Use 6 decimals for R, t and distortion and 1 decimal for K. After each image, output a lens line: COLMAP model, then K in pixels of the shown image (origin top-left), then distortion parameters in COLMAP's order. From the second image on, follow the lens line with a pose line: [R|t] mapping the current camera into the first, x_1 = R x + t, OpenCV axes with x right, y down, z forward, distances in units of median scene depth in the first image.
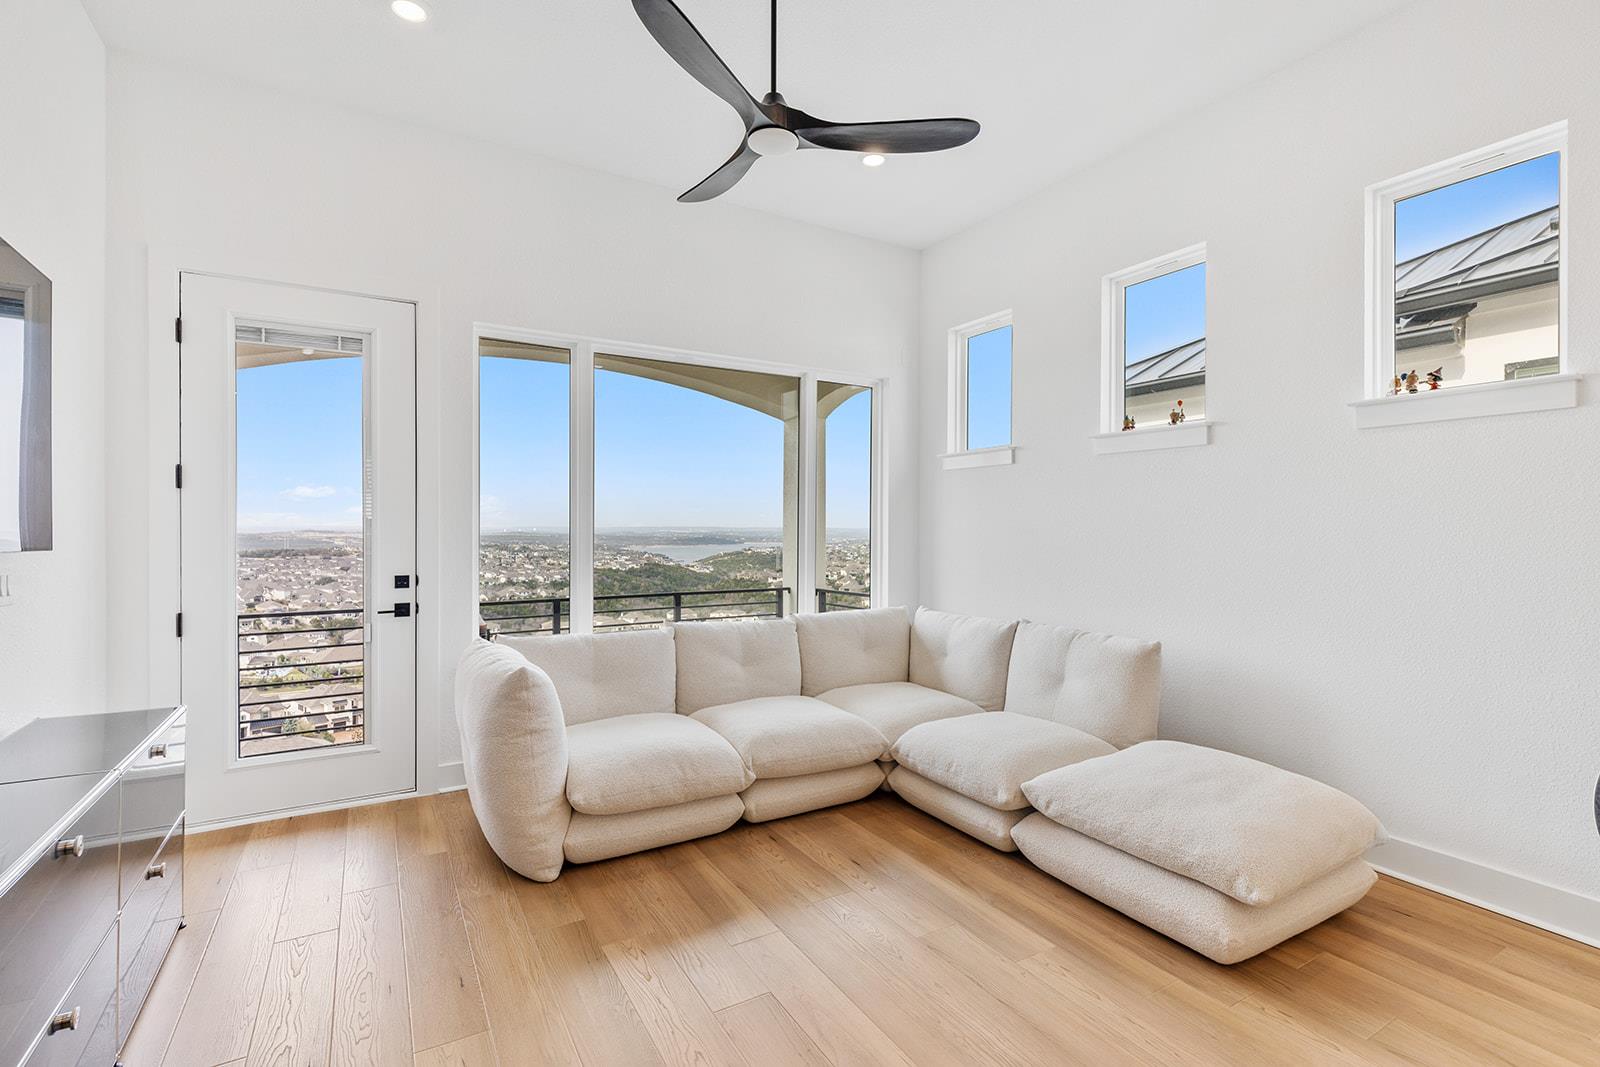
lens RADIAL K [[728.0, 0, 798.5], [0, 728.0, 530.9], [0, 0, 1]] dist [0.017469, -0.009953]
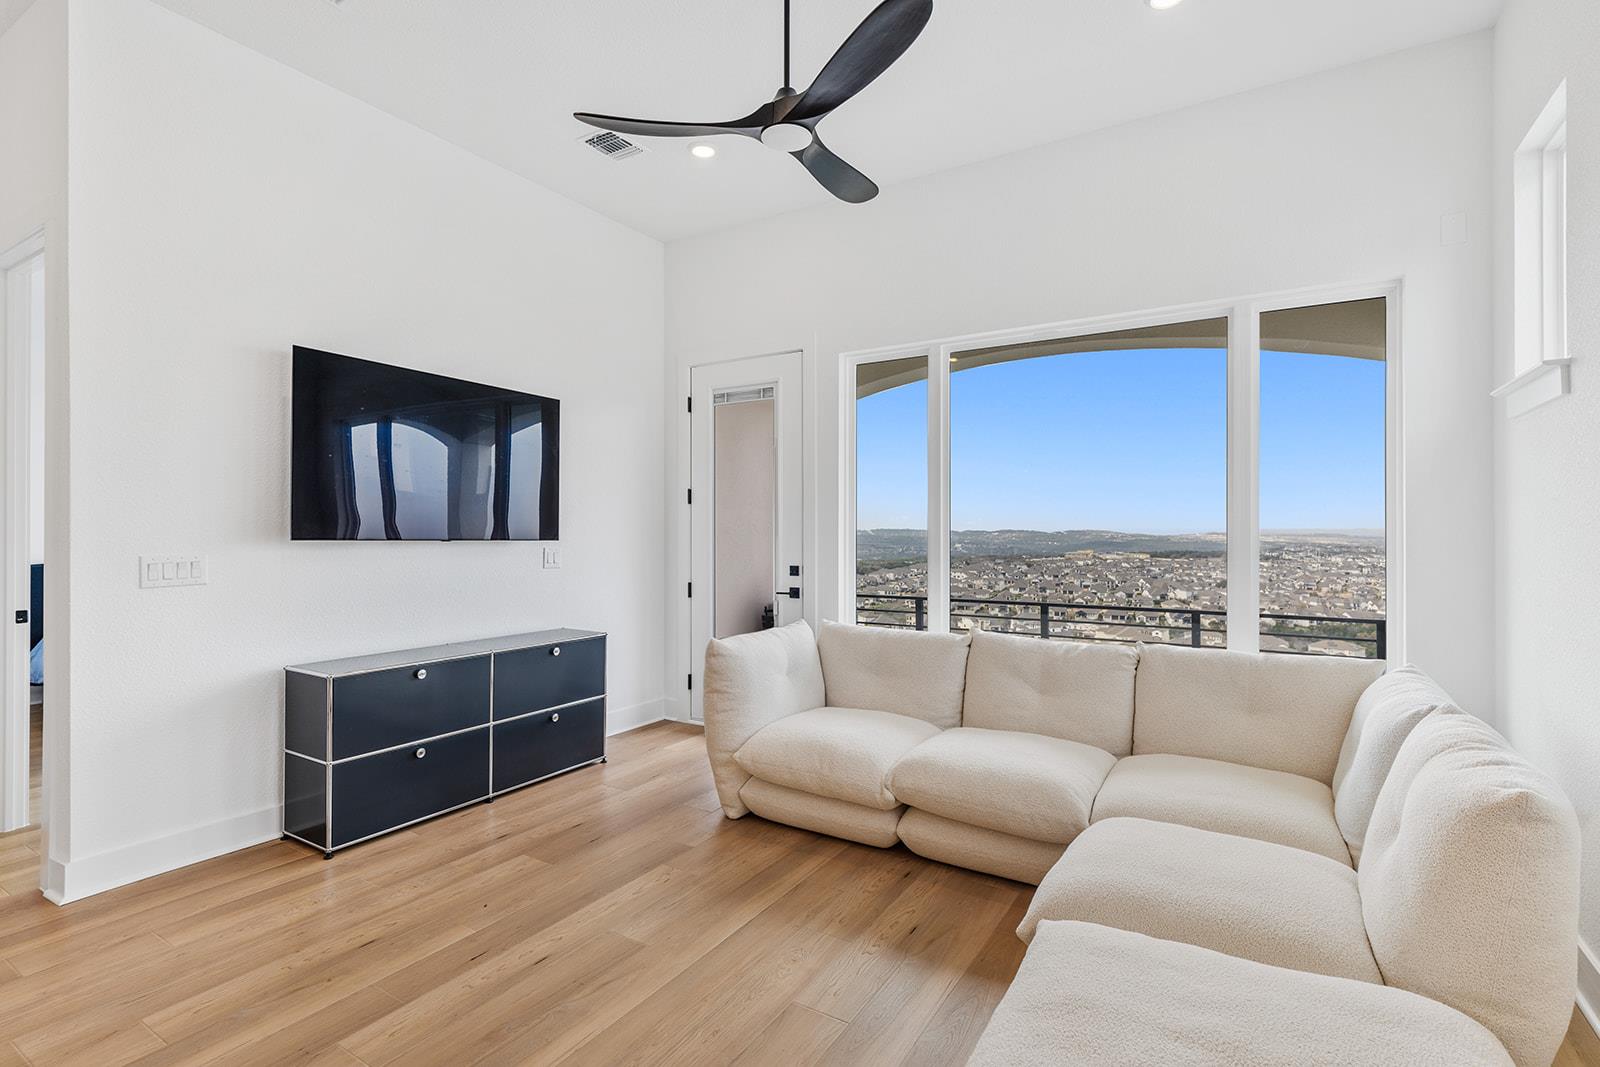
lens RADIAL K [[767.2, 0, 796.4], [0, 767.2, 529.0], [0, 0, 1]] dist [0.029959, -0.000118]
pose [[0.462165, -0.001081, -0.886793, 0.651438], [-0.003925, 0.999987, -0.003264, 0.000834], [0.886785, 0.004989, 0.462155, 0.385725]]
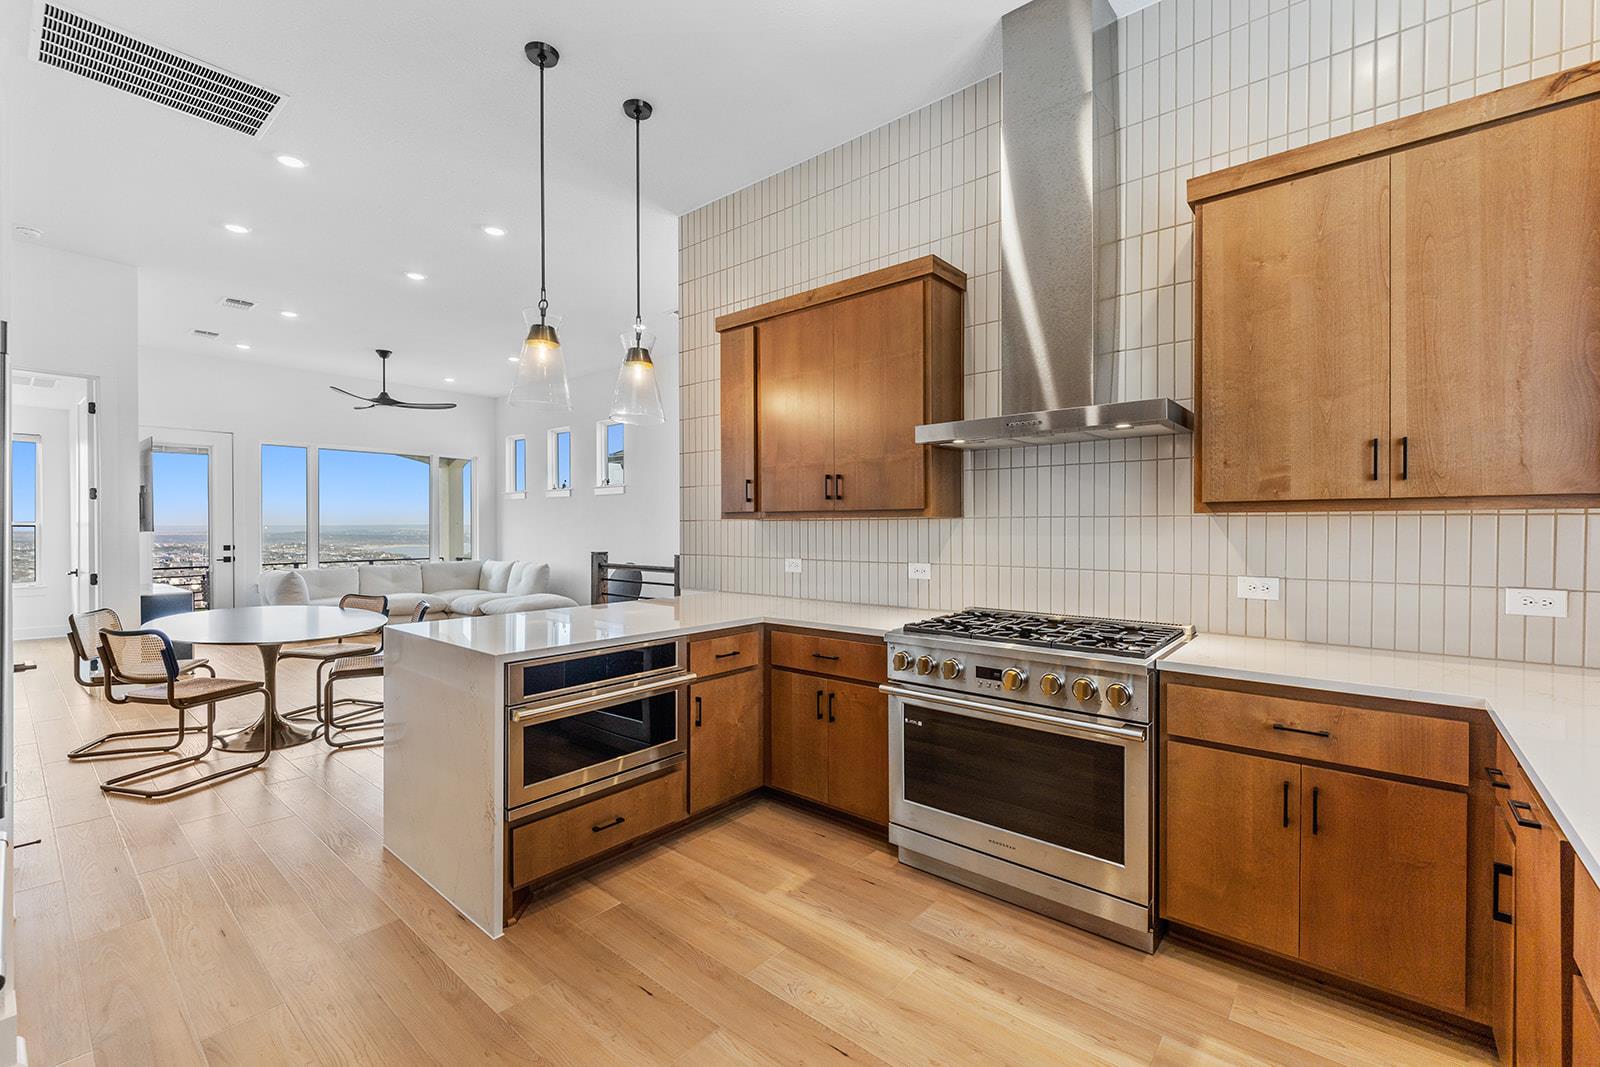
lens RADIAL K [[673.2, 0, 793.2], [0, 673.2, 533.5], [0, 0, 1]] dist [-0.000286, -0.000866]
pose [[0.944484, -0.005110, 0.328518, 0.504586], [0.003424, 0.999978, 0.005711, 0.015526], [-0.328540, -0.004269, 0.944480, -1.743569]]
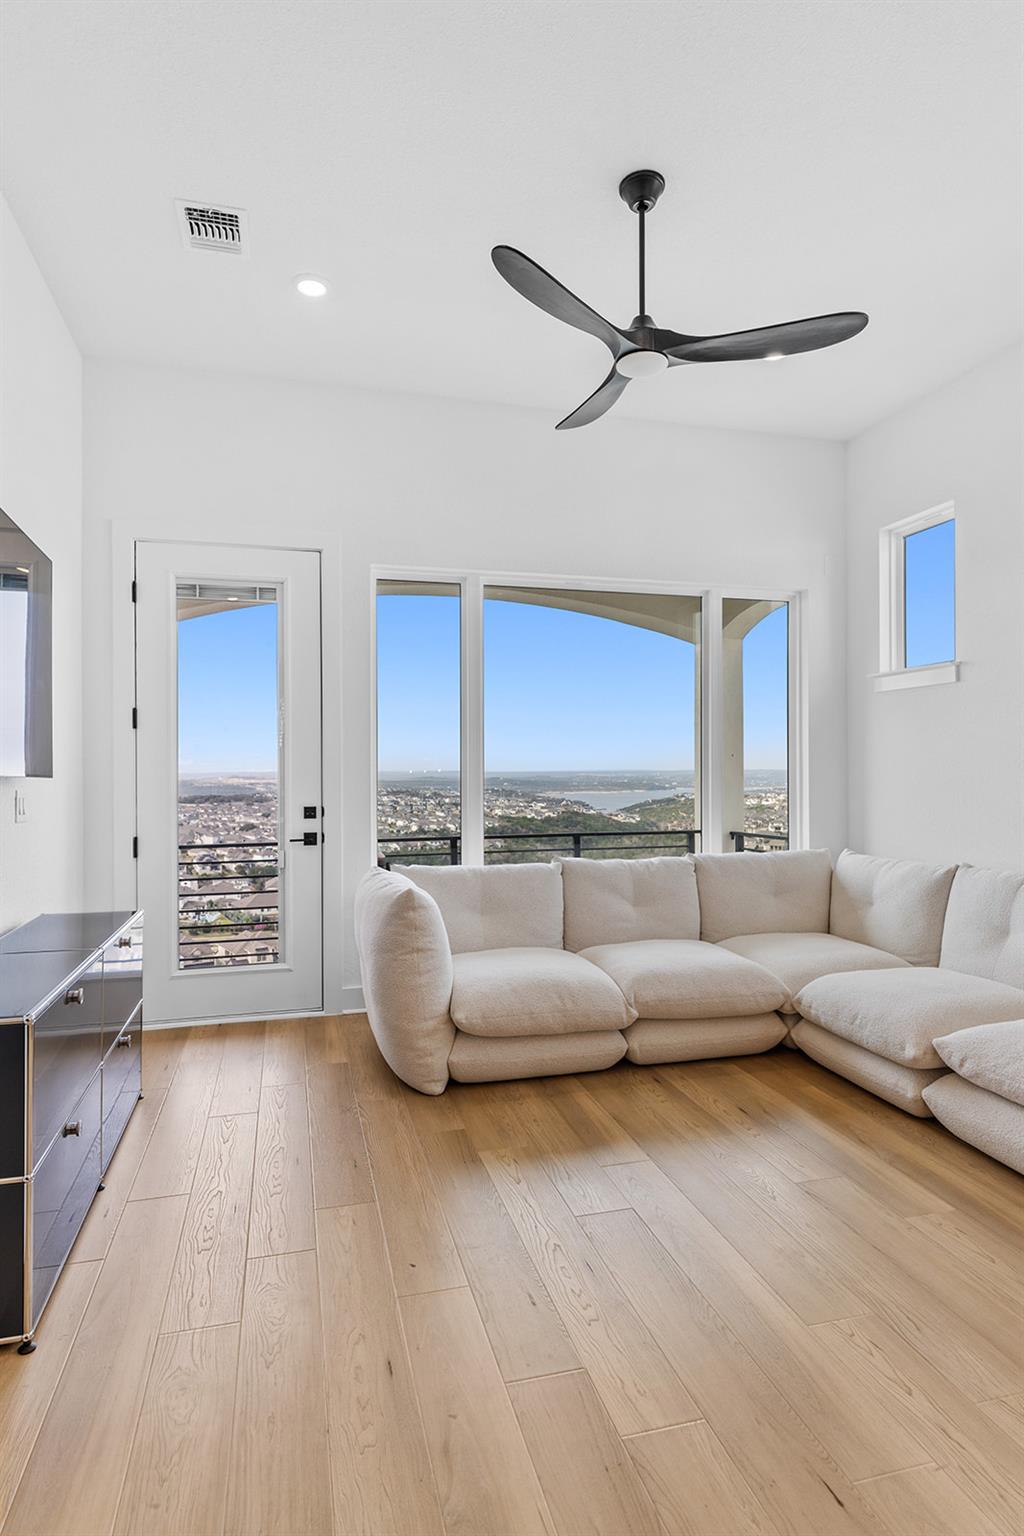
lens RADIAL K [[836.9, 0, 512.0], [0, 836.9, 768.0], [0, 0, 1]] dist [0.020563, -0.018559]
pose [[0.964001, -0.008215, -0.265770, 0.067884], [0.006055, 0.999942, -0.008947, 0.017230], [0.265828, 0.007015, 0.963995, -0.101990]]
